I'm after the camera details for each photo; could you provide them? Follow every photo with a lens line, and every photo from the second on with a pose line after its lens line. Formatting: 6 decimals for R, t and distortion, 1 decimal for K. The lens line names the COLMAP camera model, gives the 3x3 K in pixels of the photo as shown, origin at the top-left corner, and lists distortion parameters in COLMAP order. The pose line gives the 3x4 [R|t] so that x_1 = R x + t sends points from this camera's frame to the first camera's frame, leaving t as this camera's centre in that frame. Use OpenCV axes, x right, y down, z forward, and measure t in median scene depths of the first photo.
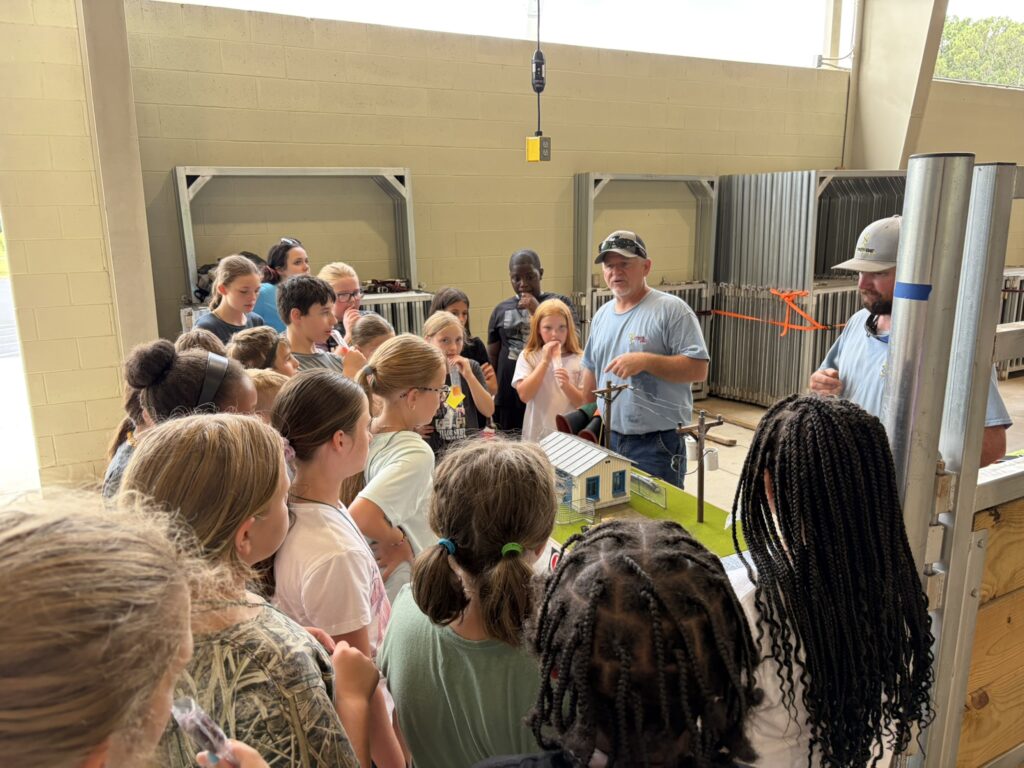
lens RADIAL K [[781.2, 0, 515.1], [0, 781.2, 385.9], [0, 0, 1]] dist [0.041636, -0.034607]
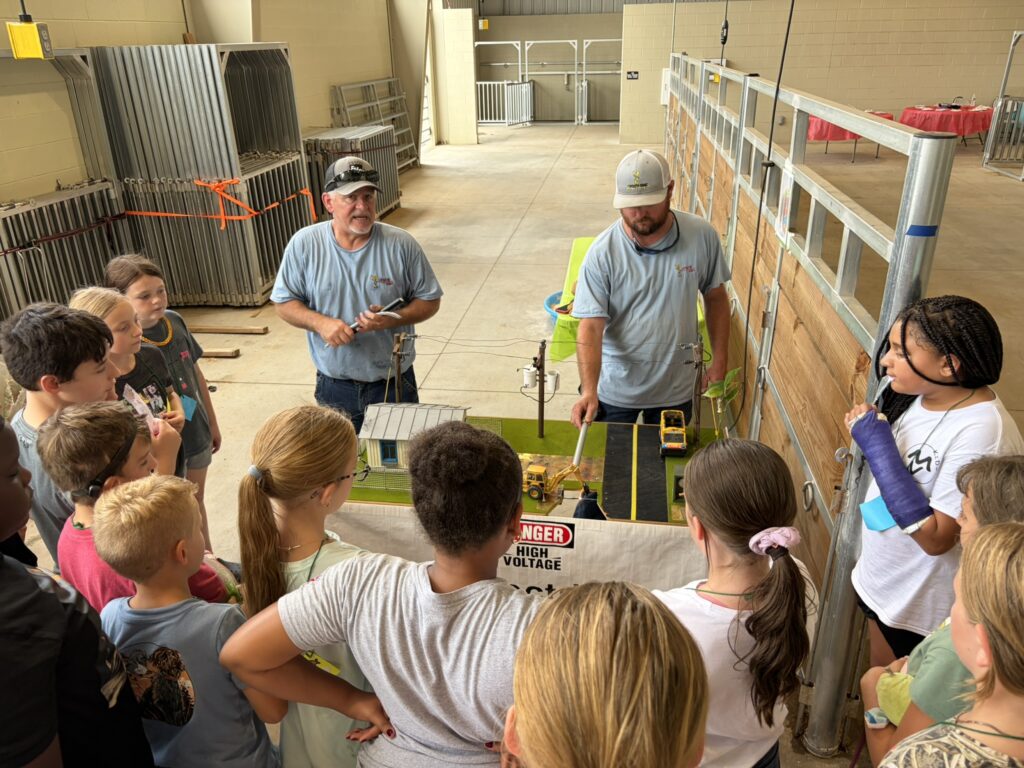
lens RADIAL K [[781.2, 0, 515.1], [0, 781.2, 385.9], [0, 0, 1]] dist [0.041636, -0.034607]
pose [[0.588392, -0.328910, 0.738656, -0.209464], [0.189499, 0.944178, 0.269477, -0.071628], [-0.786056, -0.018584, 0.617875, 0.127647]]
